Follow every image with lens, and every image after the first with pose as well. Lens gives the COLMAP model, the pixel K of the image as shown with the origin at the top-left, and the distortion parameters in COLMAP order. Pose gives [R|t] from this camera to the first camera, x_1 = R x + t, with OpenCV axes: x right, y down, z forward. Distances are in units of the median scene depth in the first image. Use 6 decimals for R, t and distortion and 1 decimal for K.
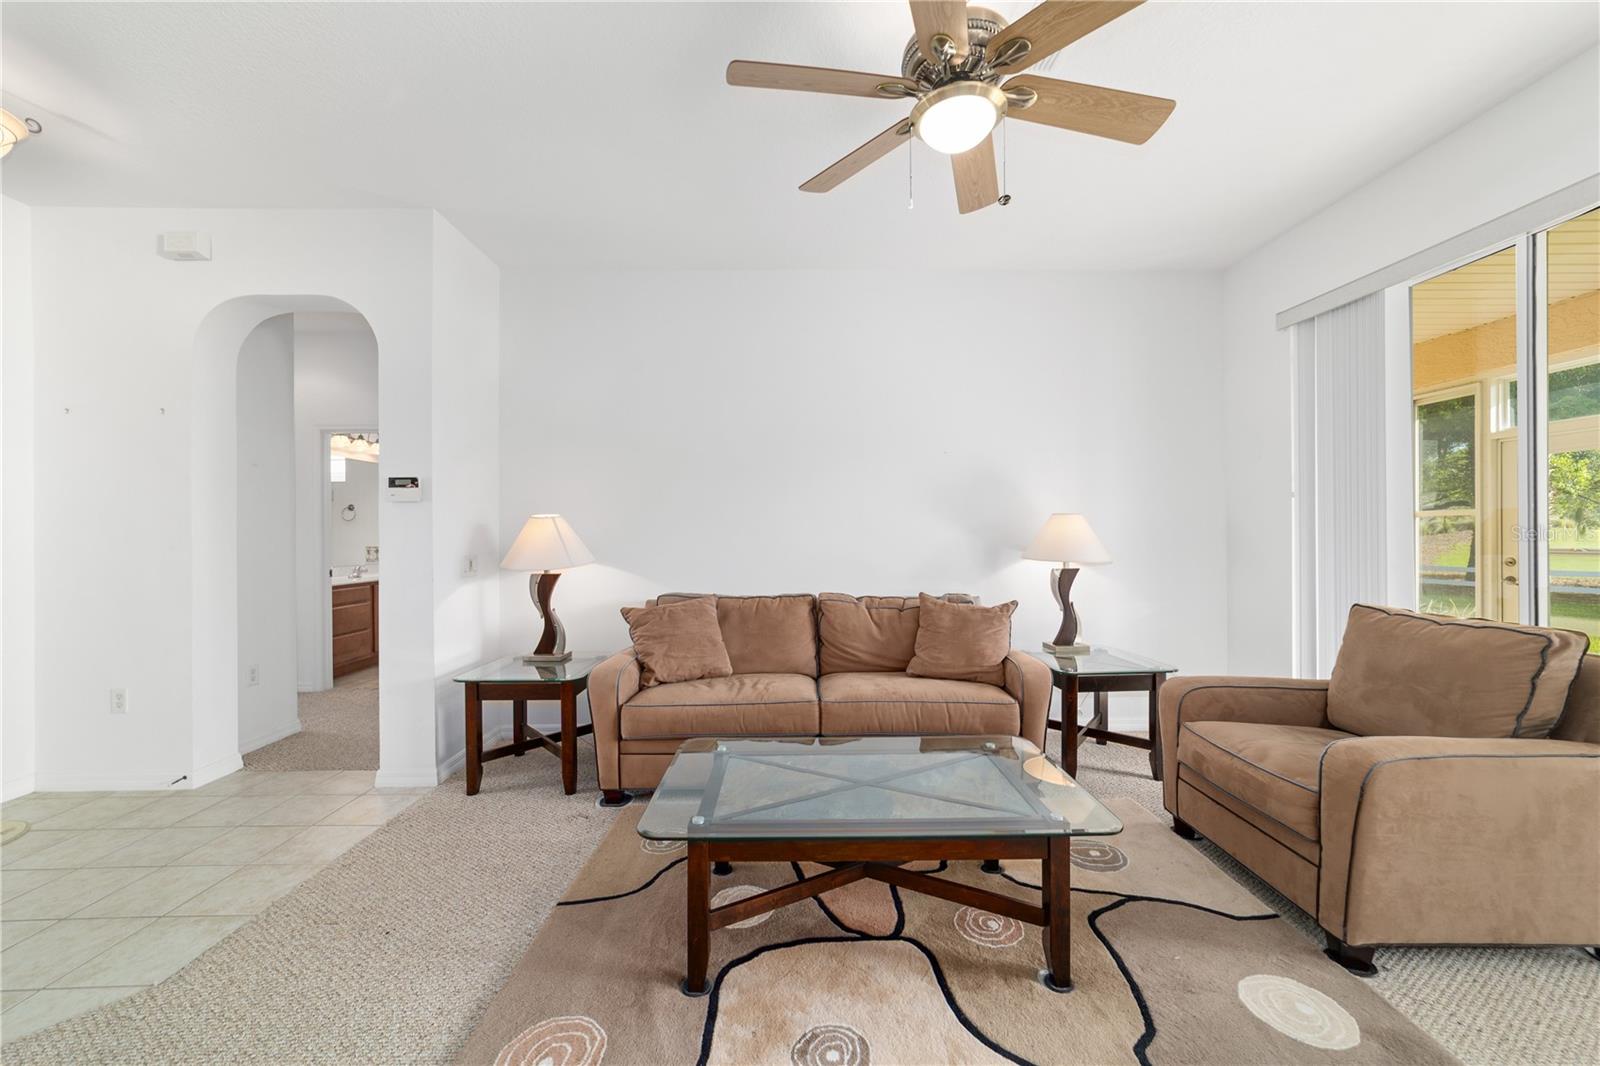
lens RADIAL K [[611.5, 0, 800.4], [0, 611.5, 534.1], [0, 0, 1]] dist [-0.012973, 0.005311]
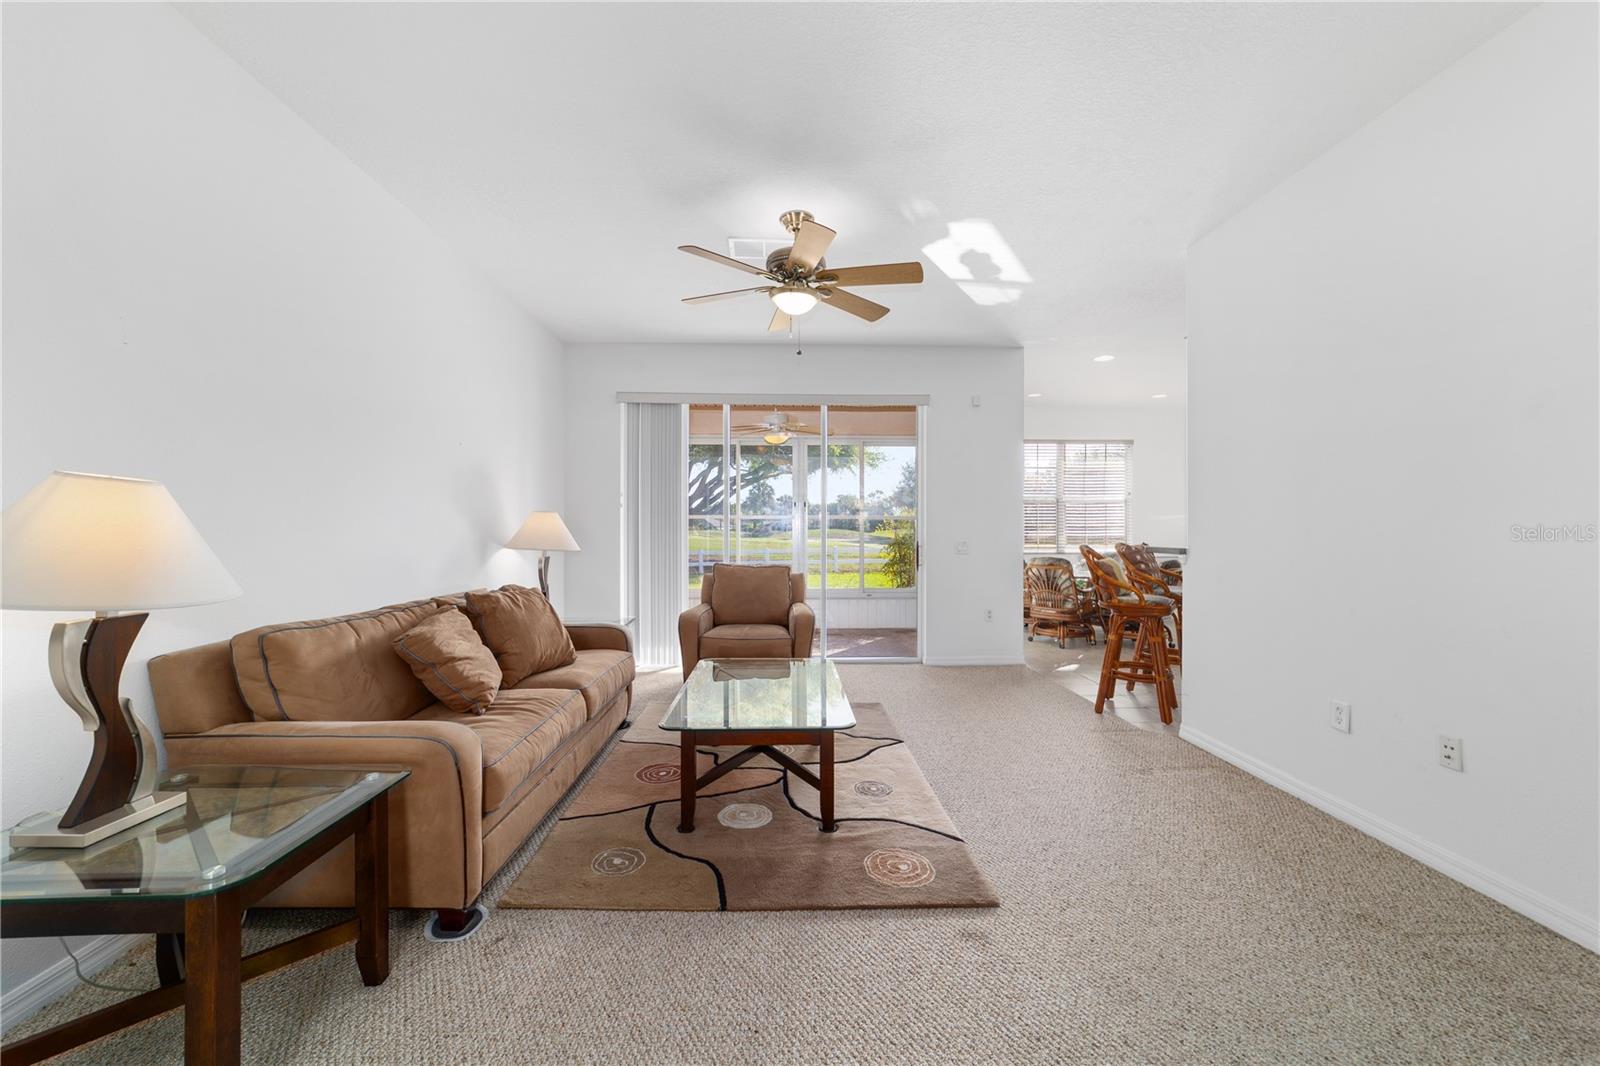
lens RADIAL K [[611.5, 0, 797.6], [0, 611.5, 529.5], [0, 0, 1]] dist [-0.012973, 0.005311]
pose [[-0.010317, 0.003781, 0.999940, -0.919564], [-0.002725, 0.999989, -0.003810, 0.005091], [-0.999943, -0.002765, -0.010307, 0.595383]]
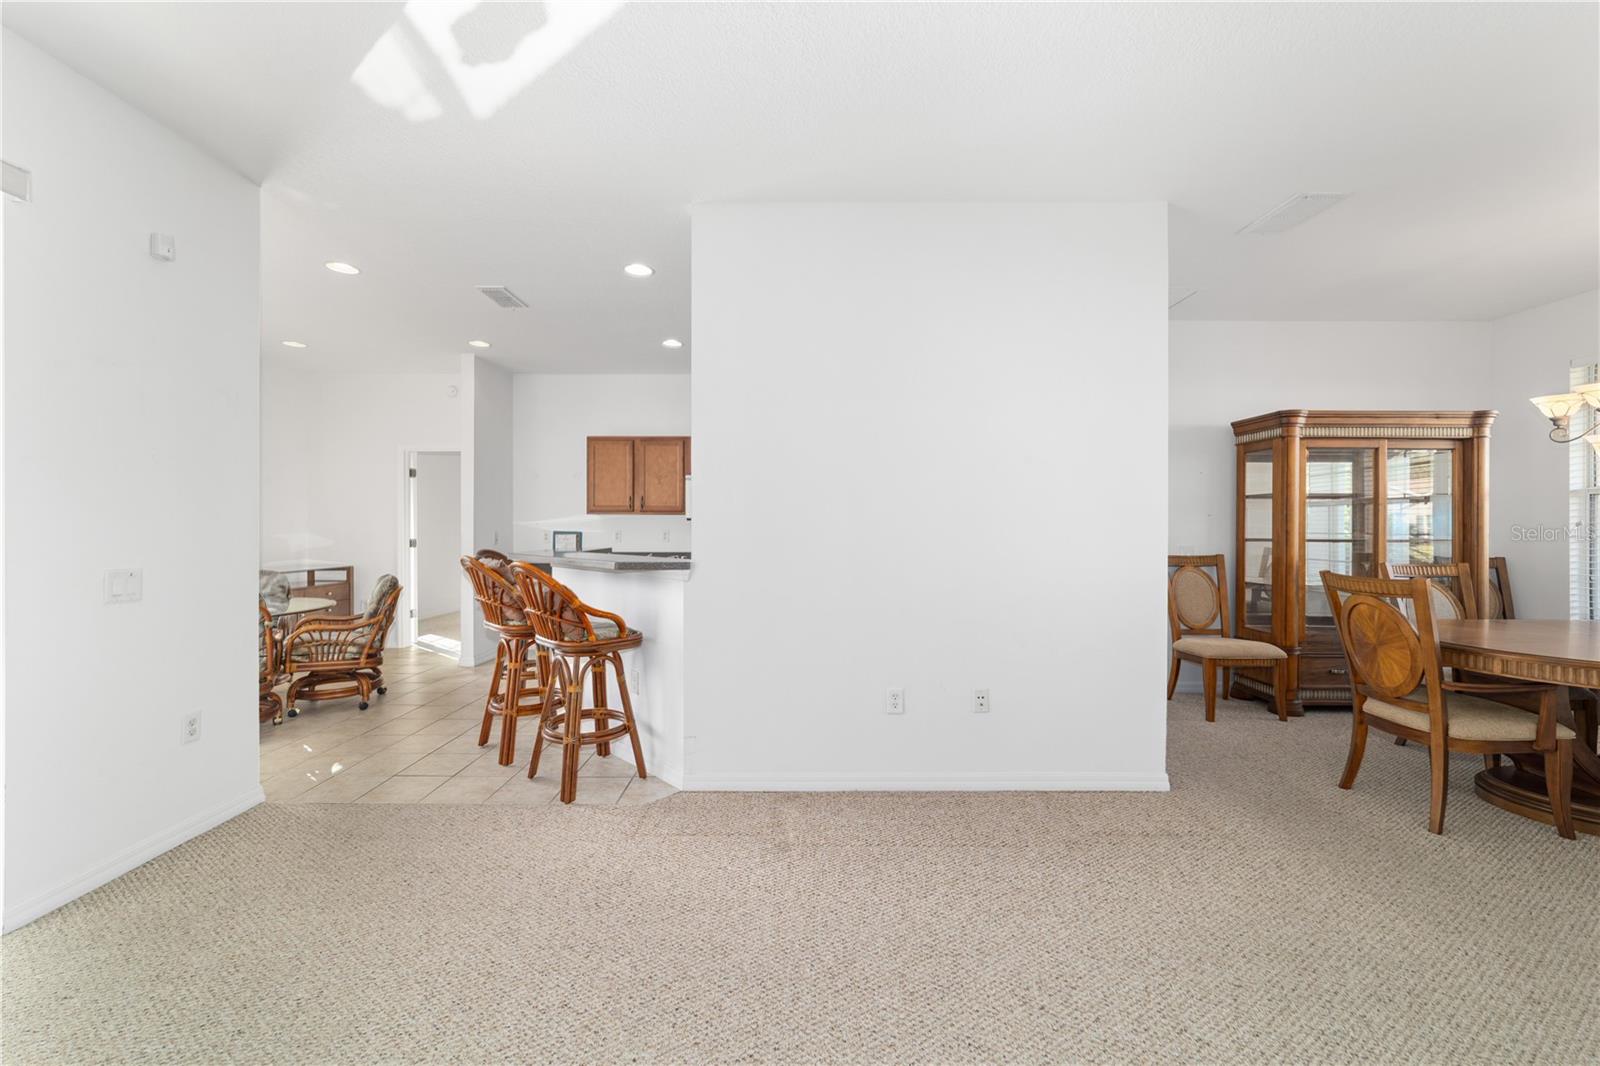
lens RADIAL K [[611.5, 0, 798.8], [0, 611.5, 522.3], [0, 0, 1]] dist [-0.012973, 0.005311]
pose [[-0.999763, 0.002530, 0.021602, 0.052947], [0.002268, 0.999924, -0.012154, -0.016942], [-0.021631, -0.012102, -0.999693, 0.820834]]
